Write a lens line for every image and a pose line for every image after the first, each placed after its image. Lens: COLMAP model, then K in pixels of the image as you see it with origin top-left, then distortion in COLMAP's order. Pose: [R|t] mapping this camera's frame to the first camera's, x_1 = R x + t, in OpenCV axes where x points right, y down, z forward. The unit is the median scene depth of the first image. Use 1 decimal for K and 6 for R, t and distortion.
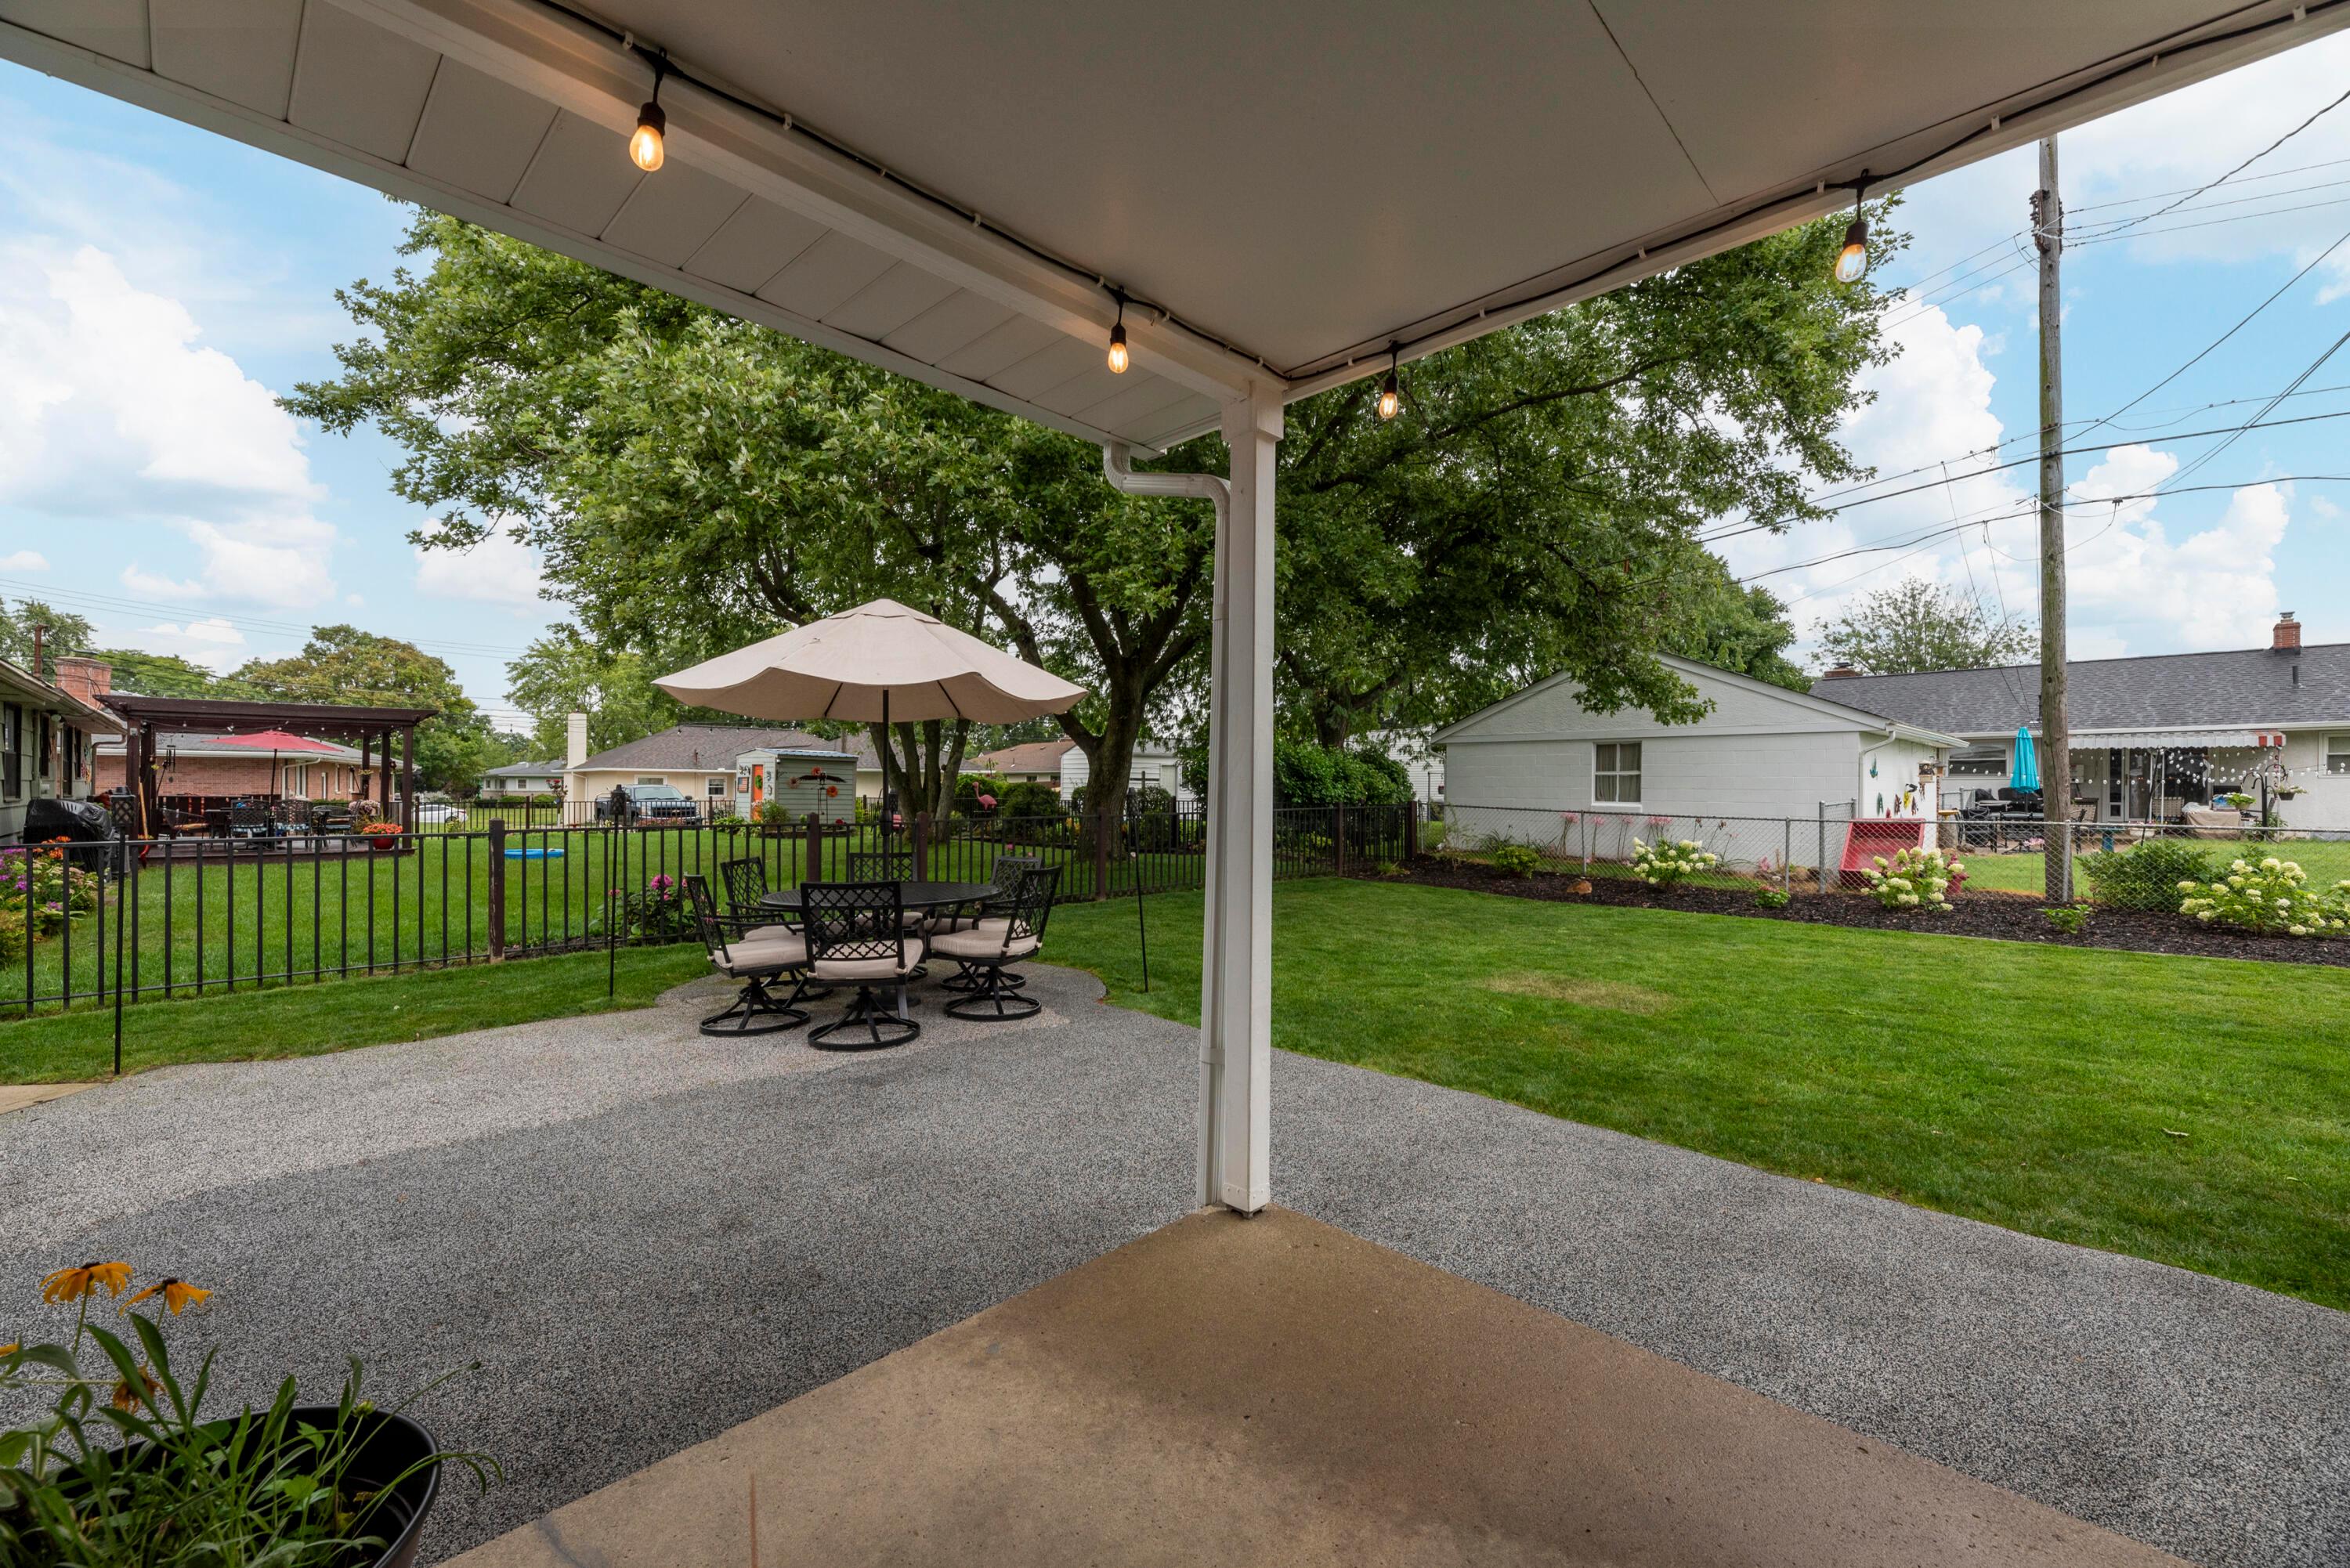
lens RADIAL K [[942.4, 0, 1177.1], [0, 942.4, 788.6], [0, 0, 1]] dist [-0.003726, 0.001218]
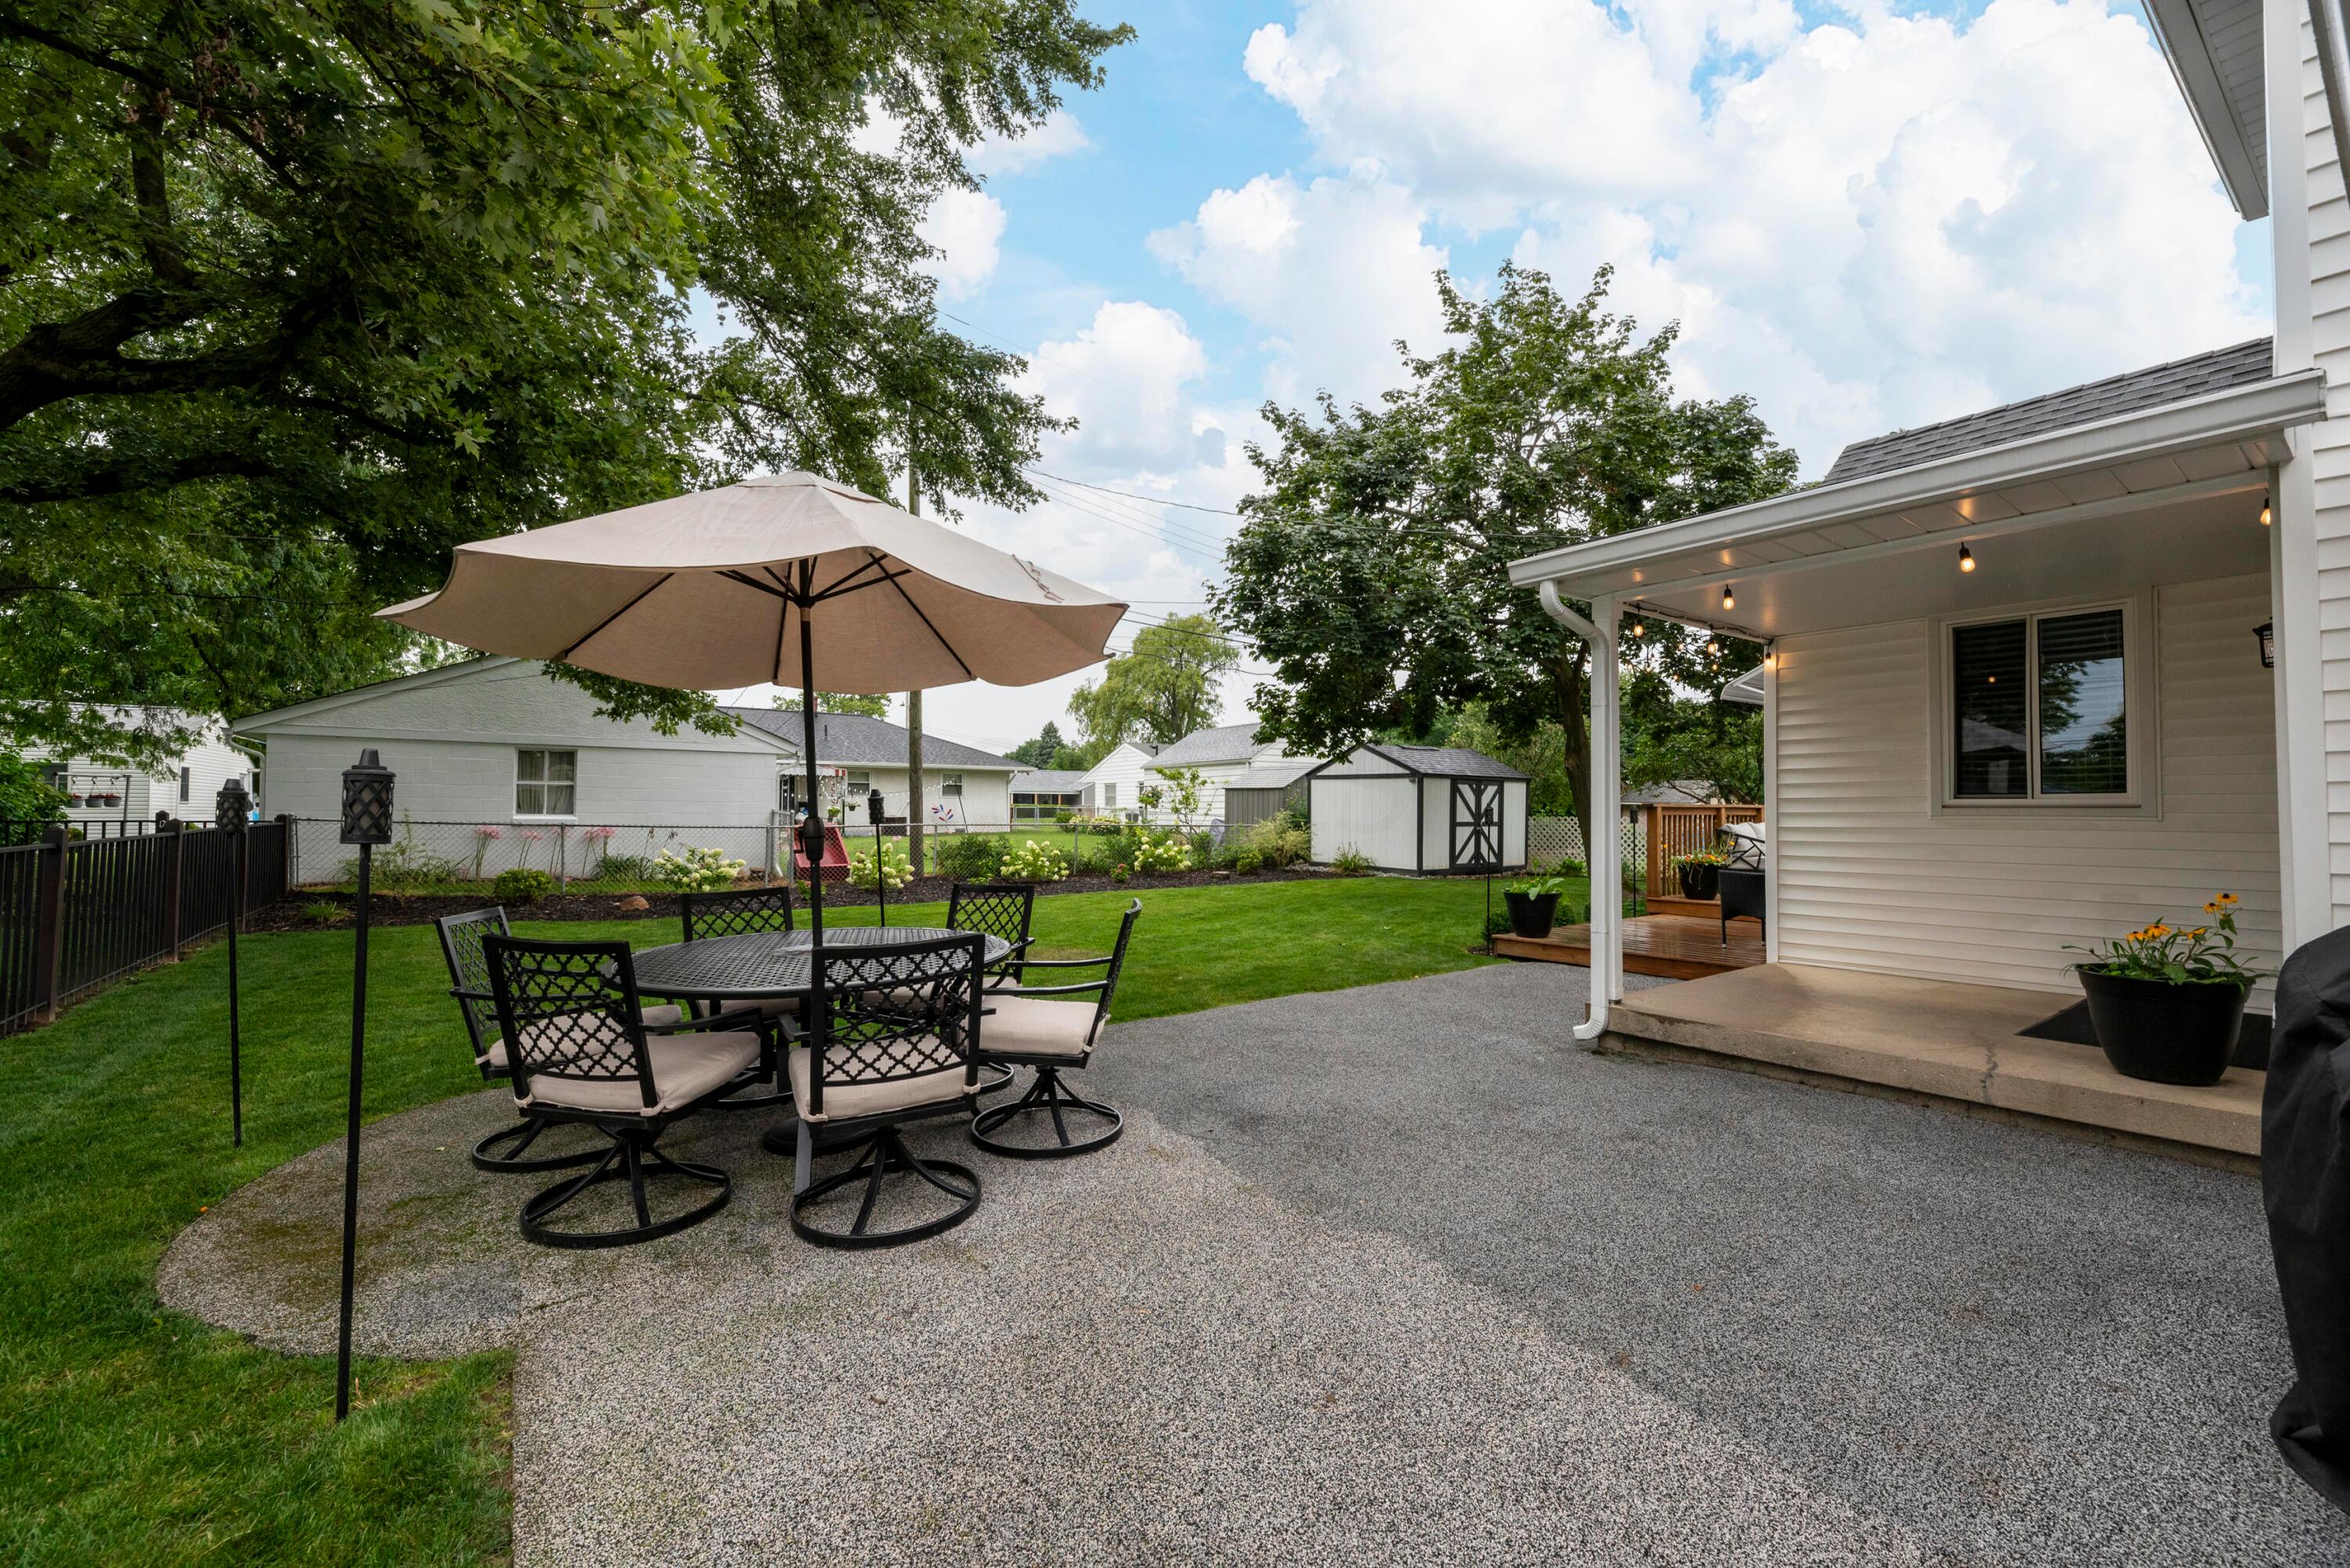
lens RADIAL K [[942.4, 0, 1161.8], [0, 942.4, 781.7], [0, 0, 1]] dist [-0.003726, 0.001218]
pose [[0.172090, 0.026457, 0.984726, -0.494941], [-0.002140, 0.999647, -0.026484, 0.008414], [-0.985079, 0.002450, 0.172086, 0.380892]]
